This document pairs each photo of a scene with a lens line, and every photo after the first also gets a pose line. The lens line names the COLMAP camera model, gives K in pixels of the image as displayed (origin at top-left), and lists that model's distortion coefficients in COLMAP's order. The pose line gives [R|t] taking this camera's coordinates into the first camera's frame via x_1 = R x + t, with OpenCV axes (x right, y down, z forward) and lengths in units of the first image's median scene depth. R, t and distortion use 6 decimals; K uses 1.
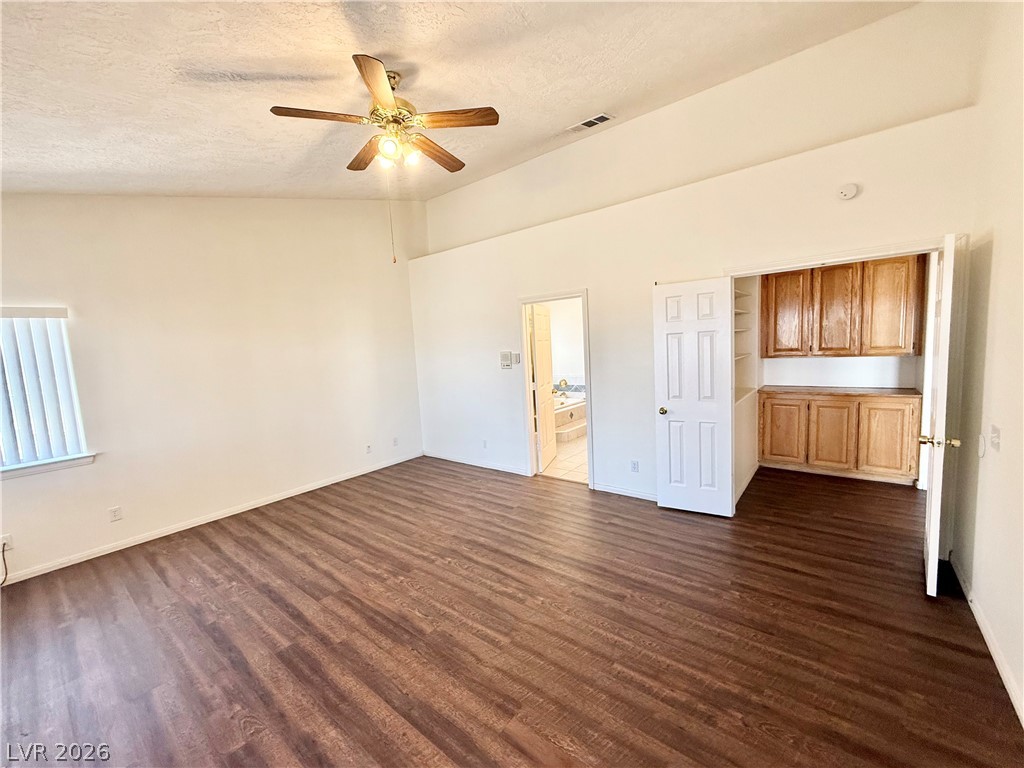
lens RADIAL K [[408.5, 0, 510.5], [0, 408.5, 388.1], [0, 0, 1]] dist [0.001656, 0.000484]
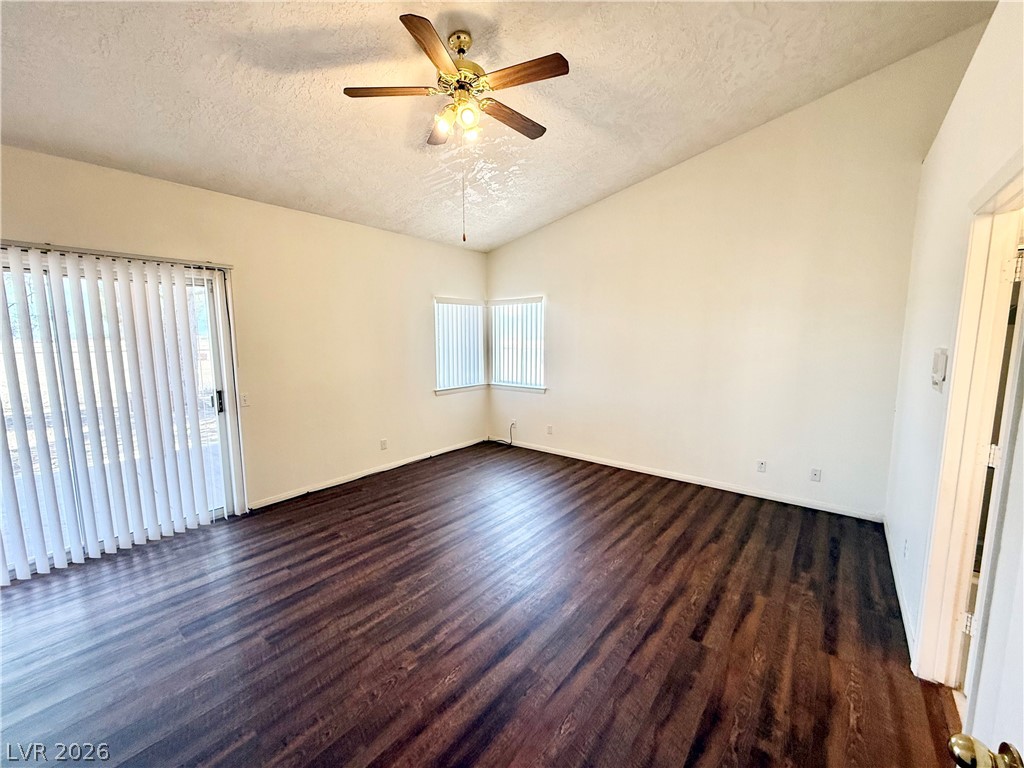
lens RADIAL K [[408.5, 0, 505.3], [0, 408.5, 384.0], [0, 0, 1]] dist [0.001656, 0.000484]
pose [[0.004868, 0.171993, -0.985086, 0.439480], [-0.113307, 0.978849, 0.170344, -0.086057], [0.993548, 0.110788, 0.024253, 0.662702]]
